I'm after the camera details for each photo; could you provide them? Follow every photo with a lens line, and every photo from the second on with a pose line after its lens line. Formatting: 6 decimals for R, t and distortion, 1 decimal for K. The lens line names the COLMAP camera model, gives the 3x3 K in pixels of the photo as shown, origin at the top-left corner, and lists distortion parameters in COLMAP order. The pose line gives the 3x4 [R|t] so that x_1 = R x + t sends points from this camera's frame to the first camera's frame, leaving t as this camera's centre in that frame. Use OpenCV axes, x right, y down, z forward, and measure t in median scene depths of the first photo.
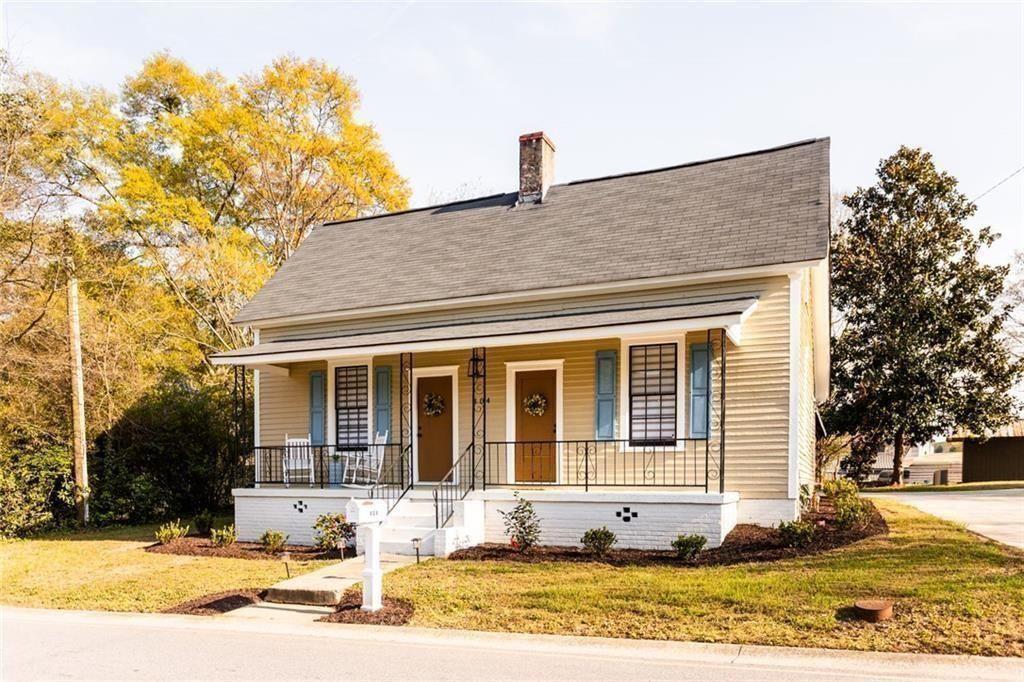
lens RADIAL K [[735.1, 0, 512.0], [0, 735.1, 341.0], [0, 0, 1]] dist [0.000683, -0.001224]
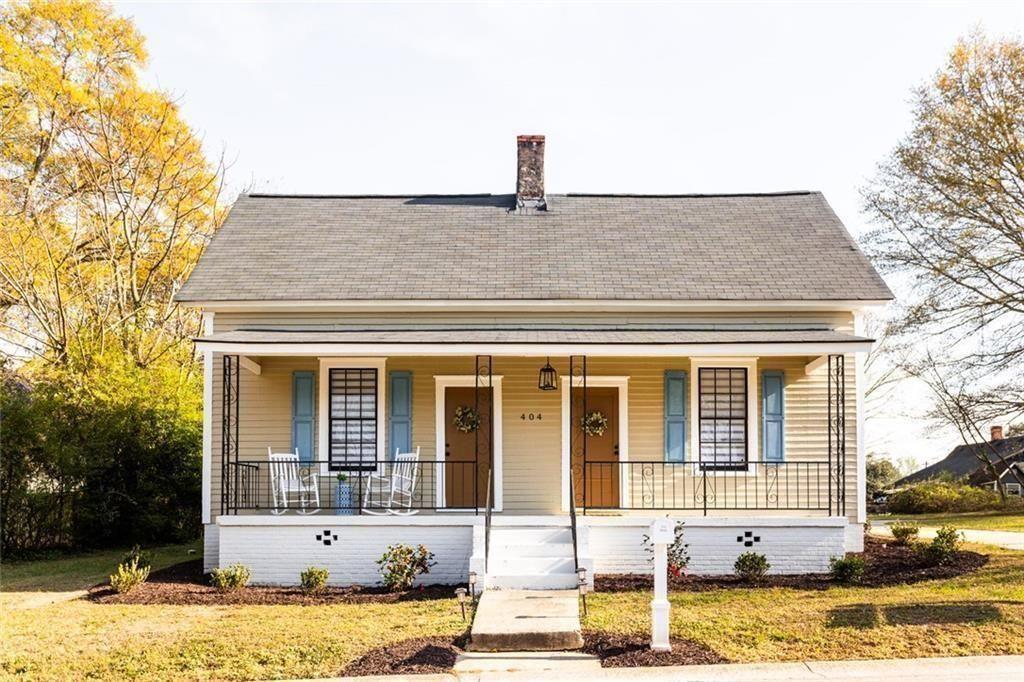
lens RADIAL K [[765.6, 0, 512.0], [0, 765.6, 341.0], [0, 0, 1]] dist [-0.004309, 0.004890]
pose [[0.918457, 0.089616, 0.385235, -0.459633], [-0.072249, 0.995619, -0.059353, 0.049607], [-0.388866, 0.026680, 0.920908, 0.157951]]
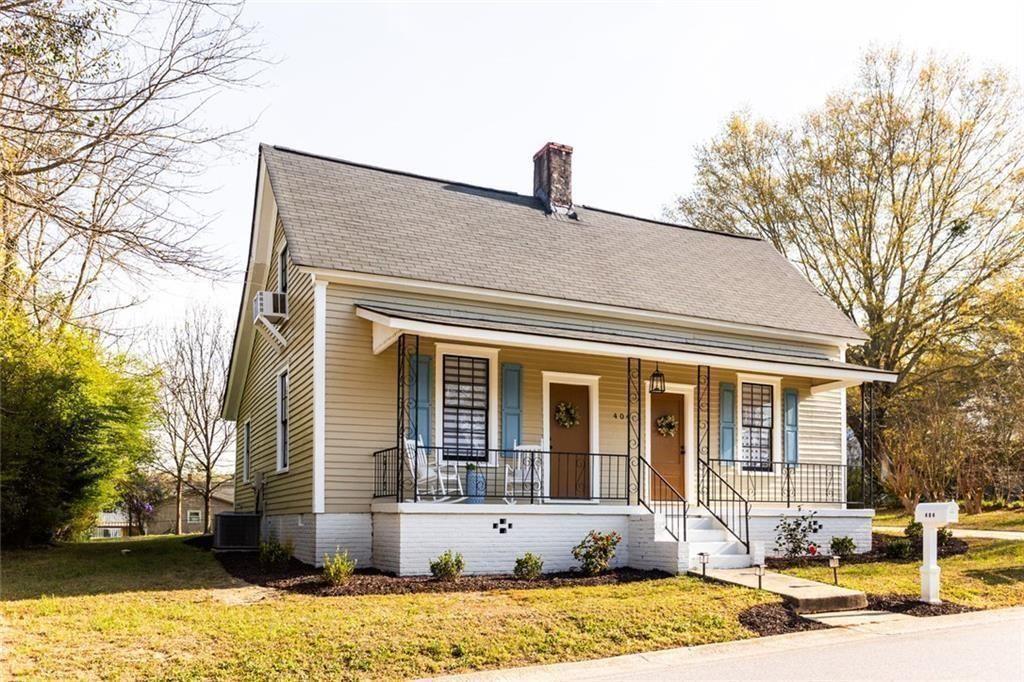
lens RADIAL K [[848.5, 0, 514.1], [0, 848.5, 362.2], [0, 0, 1]] dist [-0.009673, -0.006321]
pose [[0.645008, 0.136771, 0.751837, -1.052914], [-0.147805, 0.987603, -0.052857, 0.097195], [-0.749746, -0.077032, 0.657227, 0.400258]]
